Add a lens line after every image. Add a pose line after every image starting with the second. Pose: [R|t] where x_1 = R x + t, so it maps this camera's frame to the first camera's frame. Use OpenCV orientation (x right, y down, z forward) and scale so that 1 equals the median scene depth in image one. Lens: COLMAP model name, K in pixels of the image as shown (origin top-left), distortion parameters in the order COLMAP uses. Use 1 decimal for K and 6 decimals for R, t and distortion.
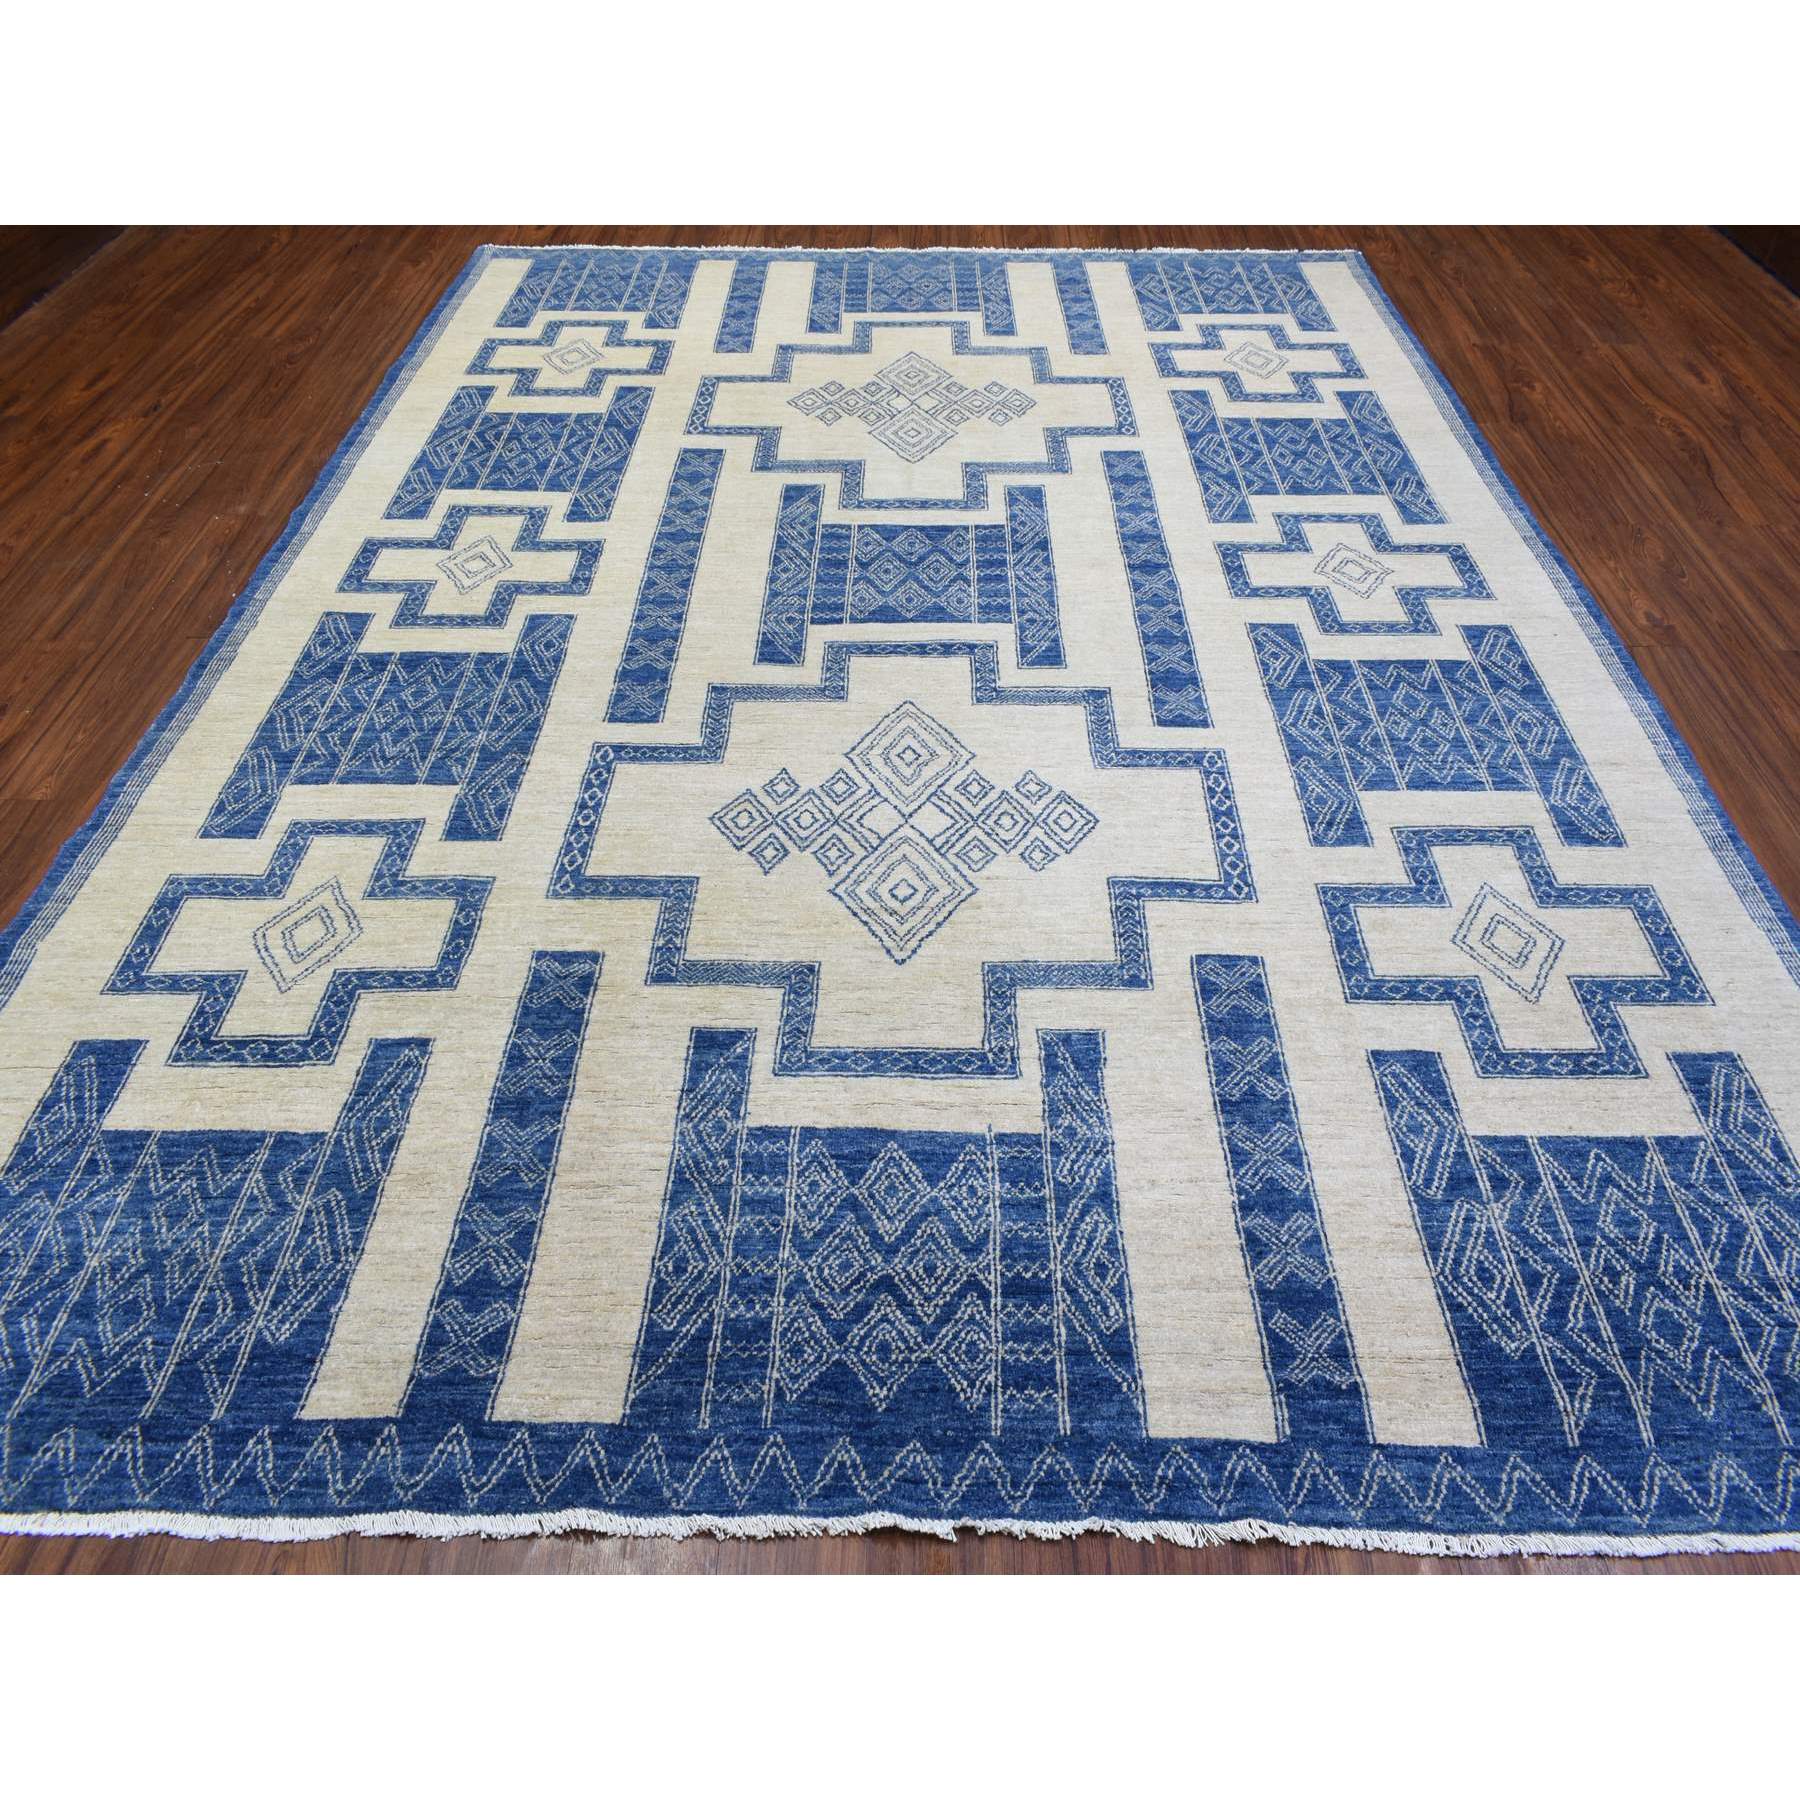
lens RADIAL K [[1258.7, 0, 900.0], [0, 1258.7, 900.0], [0, 0, 1]] dist [-0.018665, 0.005627]
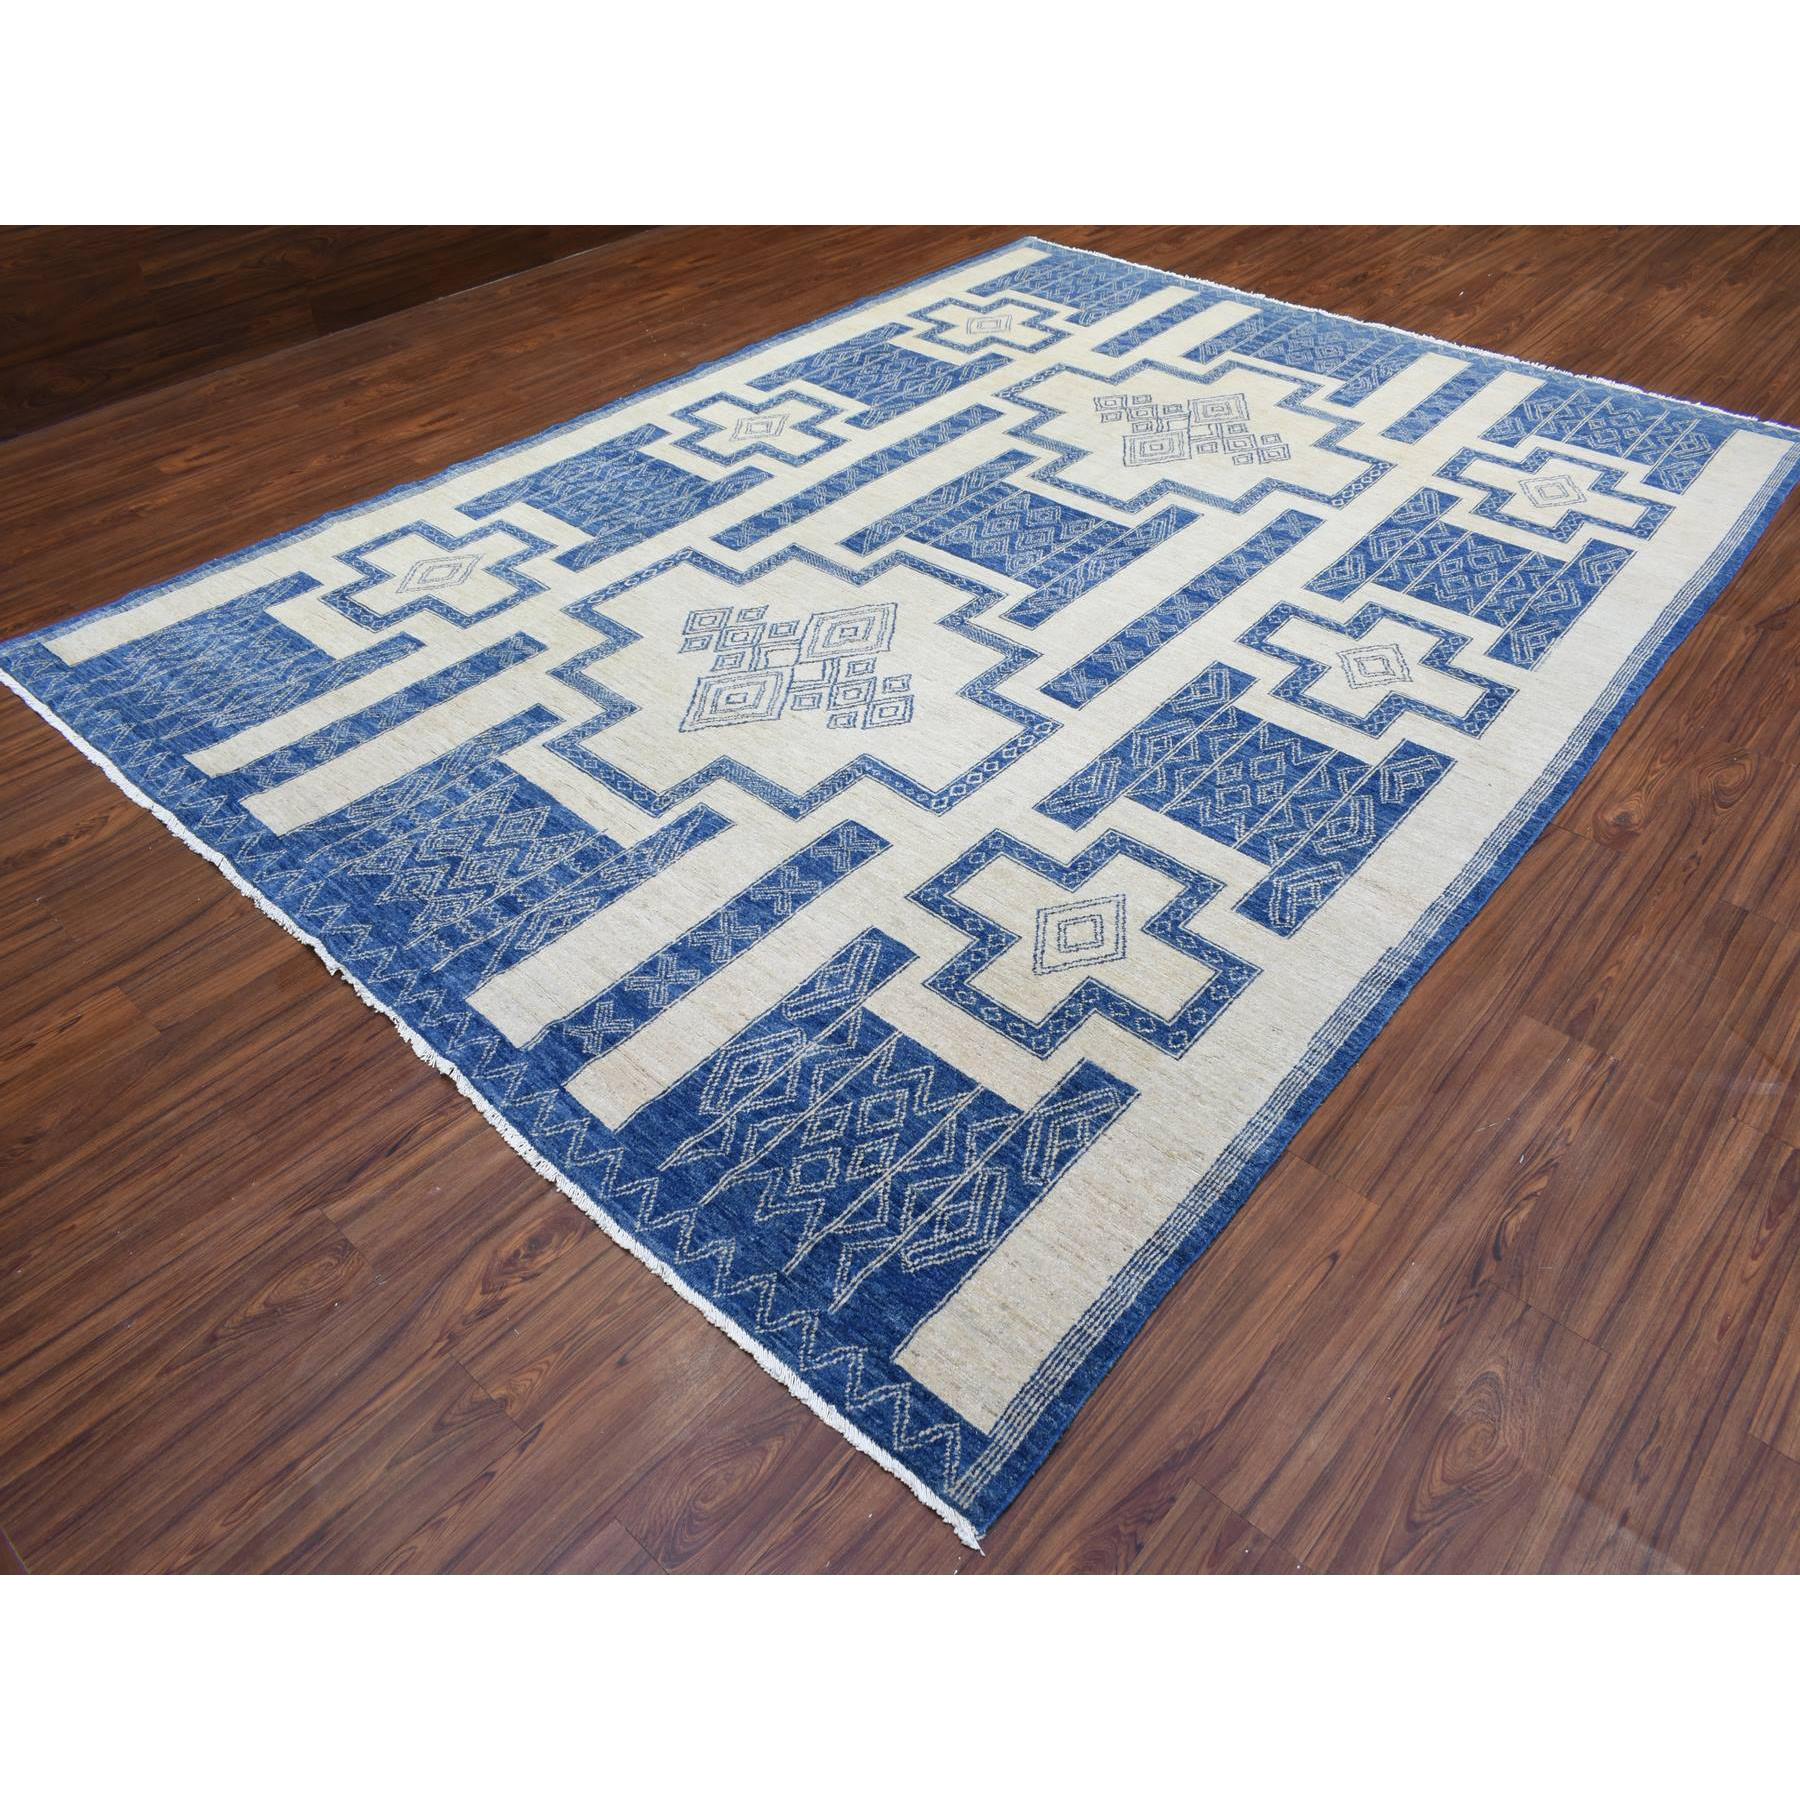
lens RADIAL K [[1258.7, 0, 900.0], [0, 1258.7, 900.0], [0, 0, 1]] dist [-0.018665, 0.005627]
pose [[0.757868, 0.445262, -0.476843, 0.682952], [-0.464258, 0.881580, 0.085328, -0.010108], [0.458368, 0.156711, 0.874837, -0.015690]]
